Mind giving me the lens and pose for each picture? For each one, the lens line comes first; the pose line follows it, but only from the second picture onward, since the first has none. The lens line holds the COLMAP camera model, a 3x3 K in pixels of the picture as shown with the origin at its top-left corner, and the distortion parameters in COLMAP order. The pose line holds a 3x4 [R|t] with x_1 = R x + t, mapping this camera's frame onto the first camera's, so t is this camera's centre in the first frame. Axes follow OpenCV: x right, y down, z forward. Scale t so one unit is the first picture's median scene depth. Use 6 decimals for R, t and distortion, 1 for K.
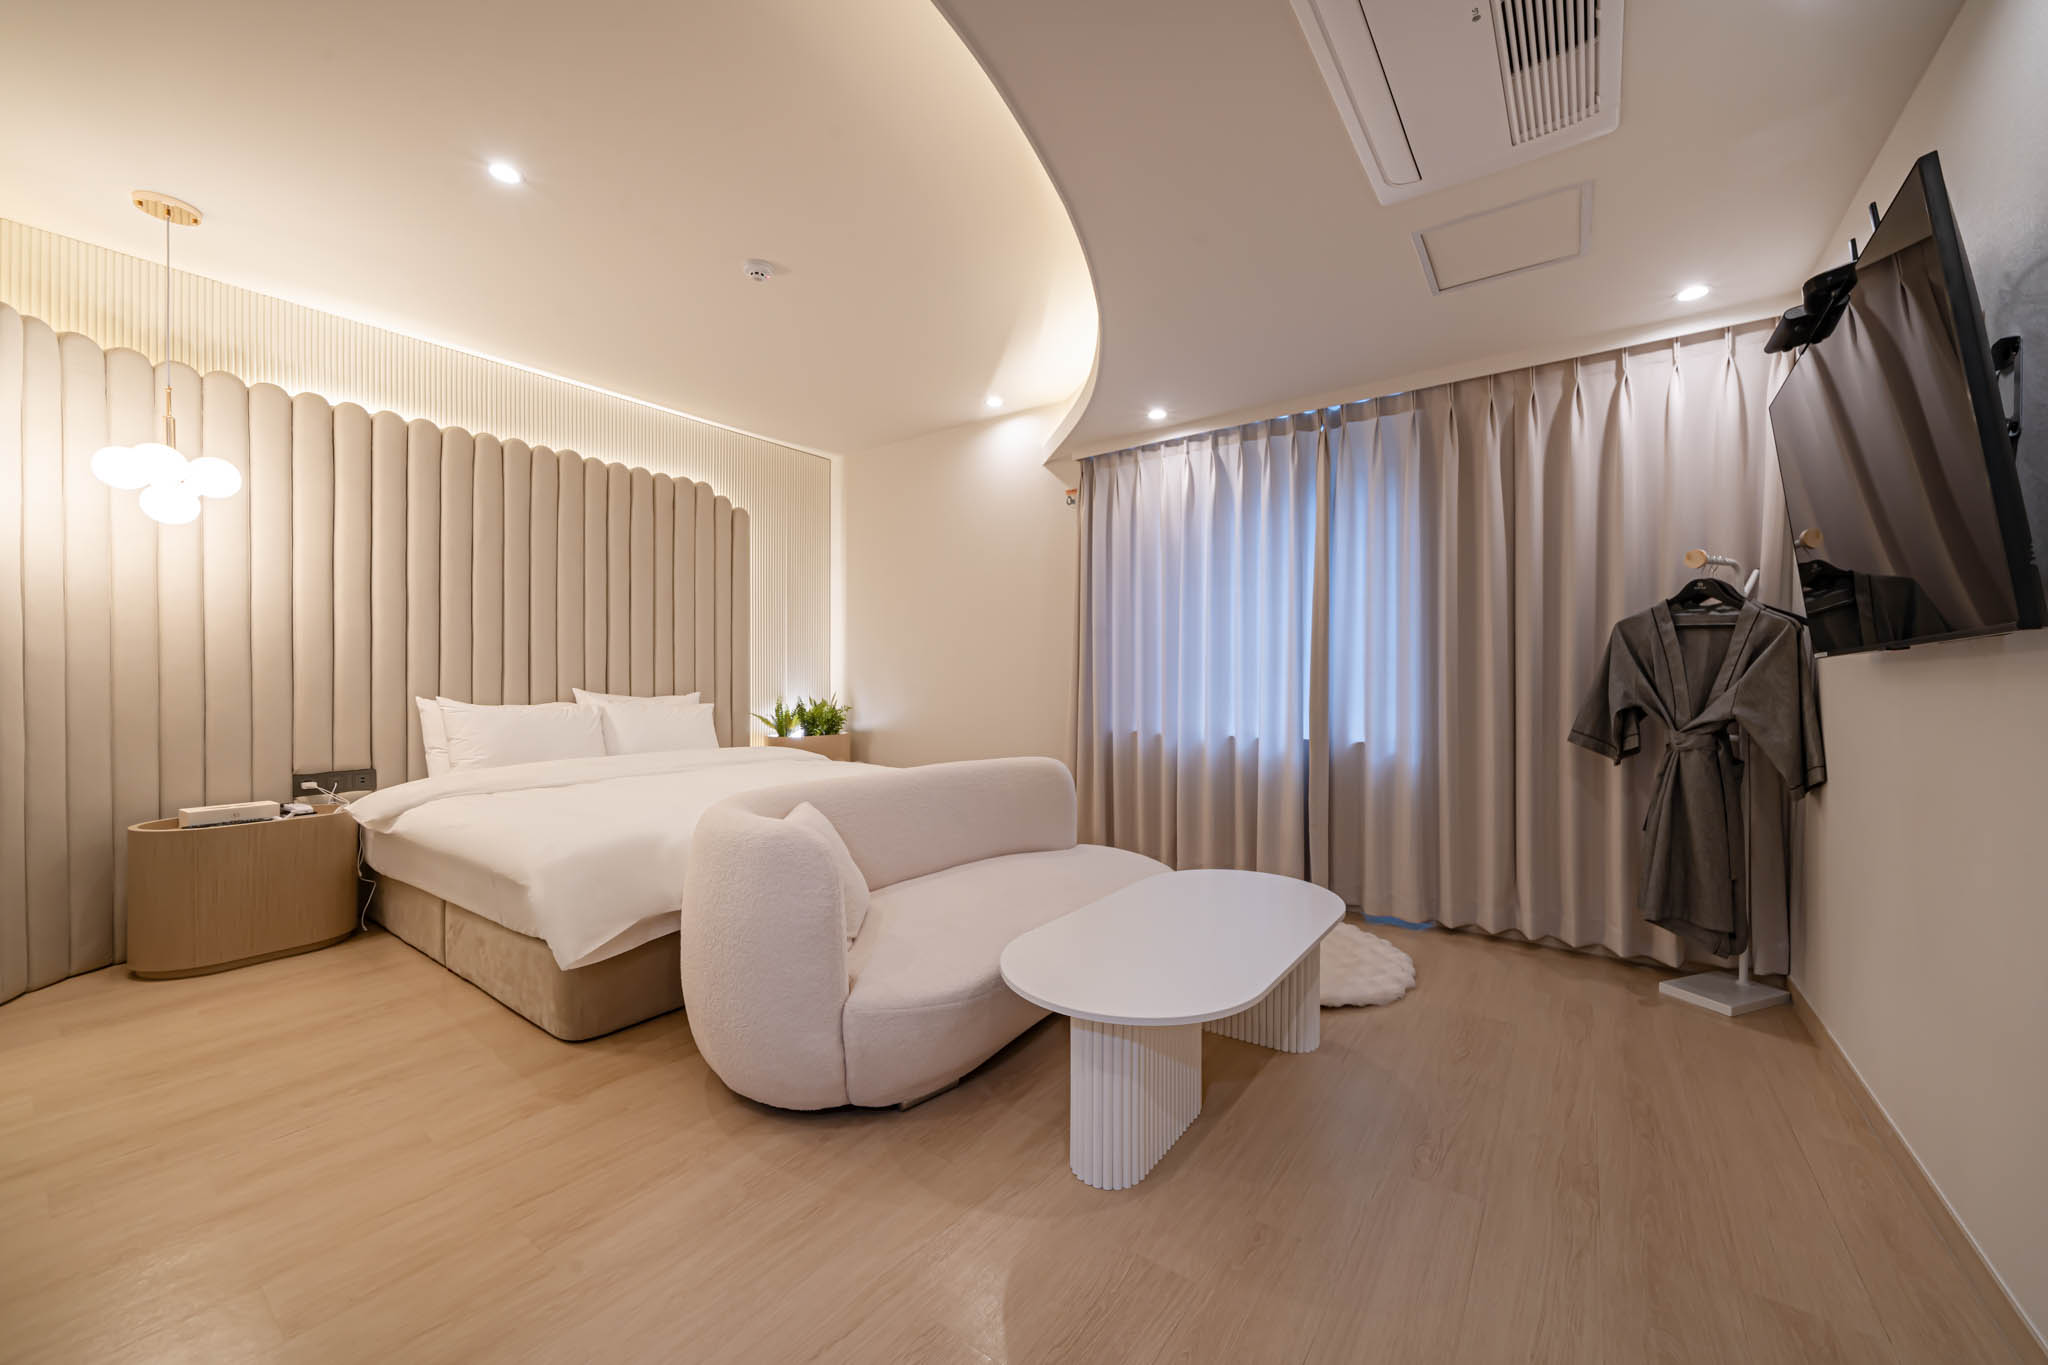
lens RADIAL K [[779.4, 0, 1041.4], [0, 779.4, 687.6], [0, 0, 1]] dist [-0.009398, 0.000259]
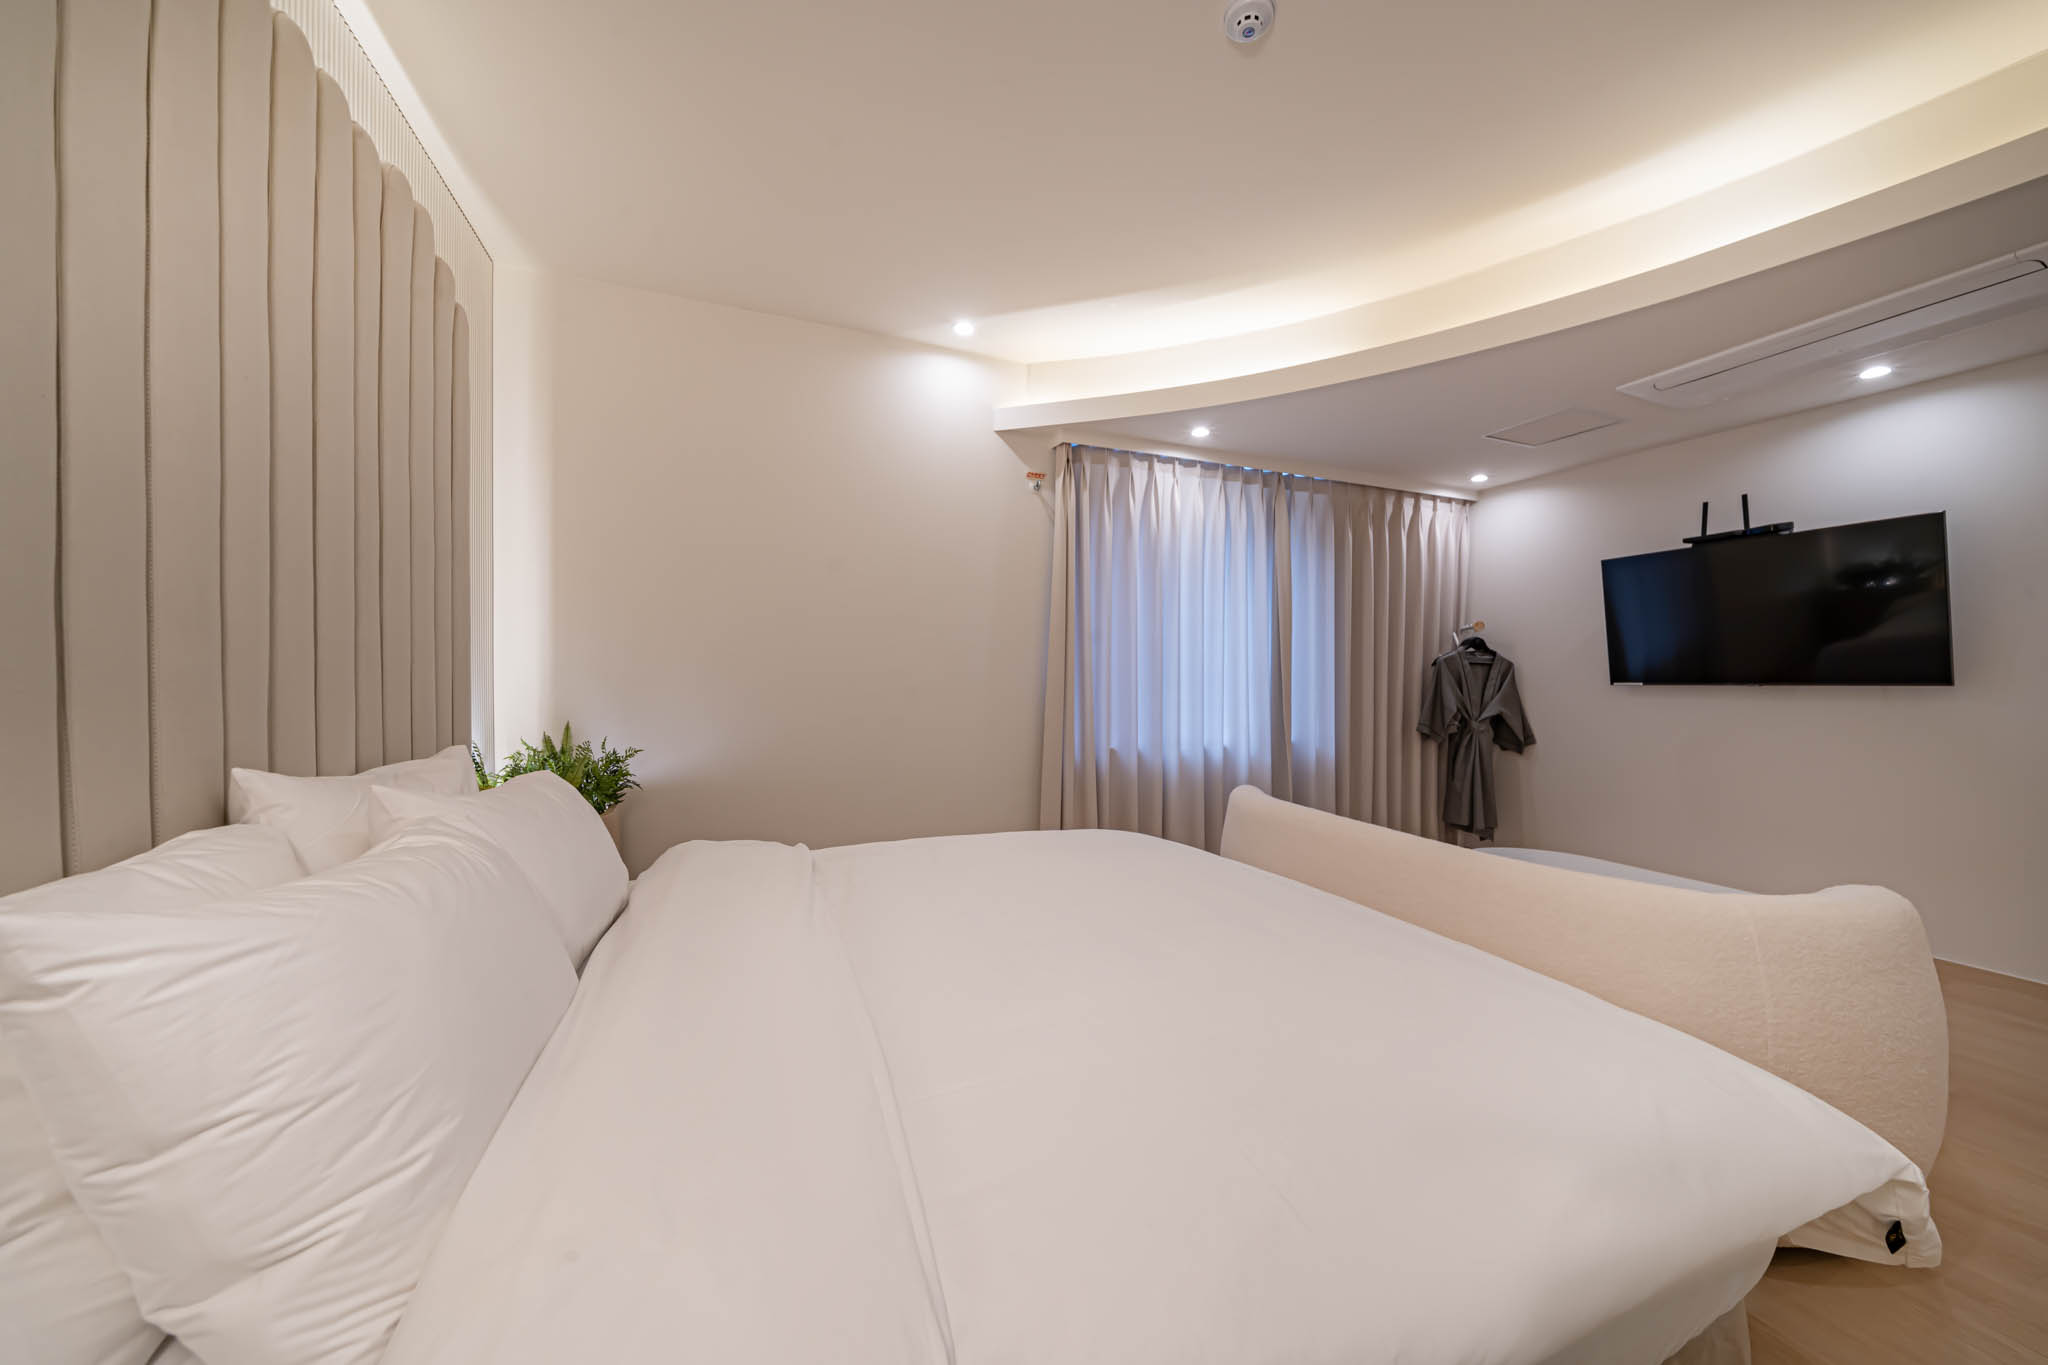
lens RADIAL K [[708.4, 0, 1030.7], [0, 708.4, 677.7], [0, 0, 1]] dist [0.000207, -0.000263]
pose [[0.527667, -0.007668, 0.849417, -0.838189], [-0.003891, 0.999927, 0.011444, -0.046794], [-0.849442, -0.009344, 0.527598, 0.773609]]
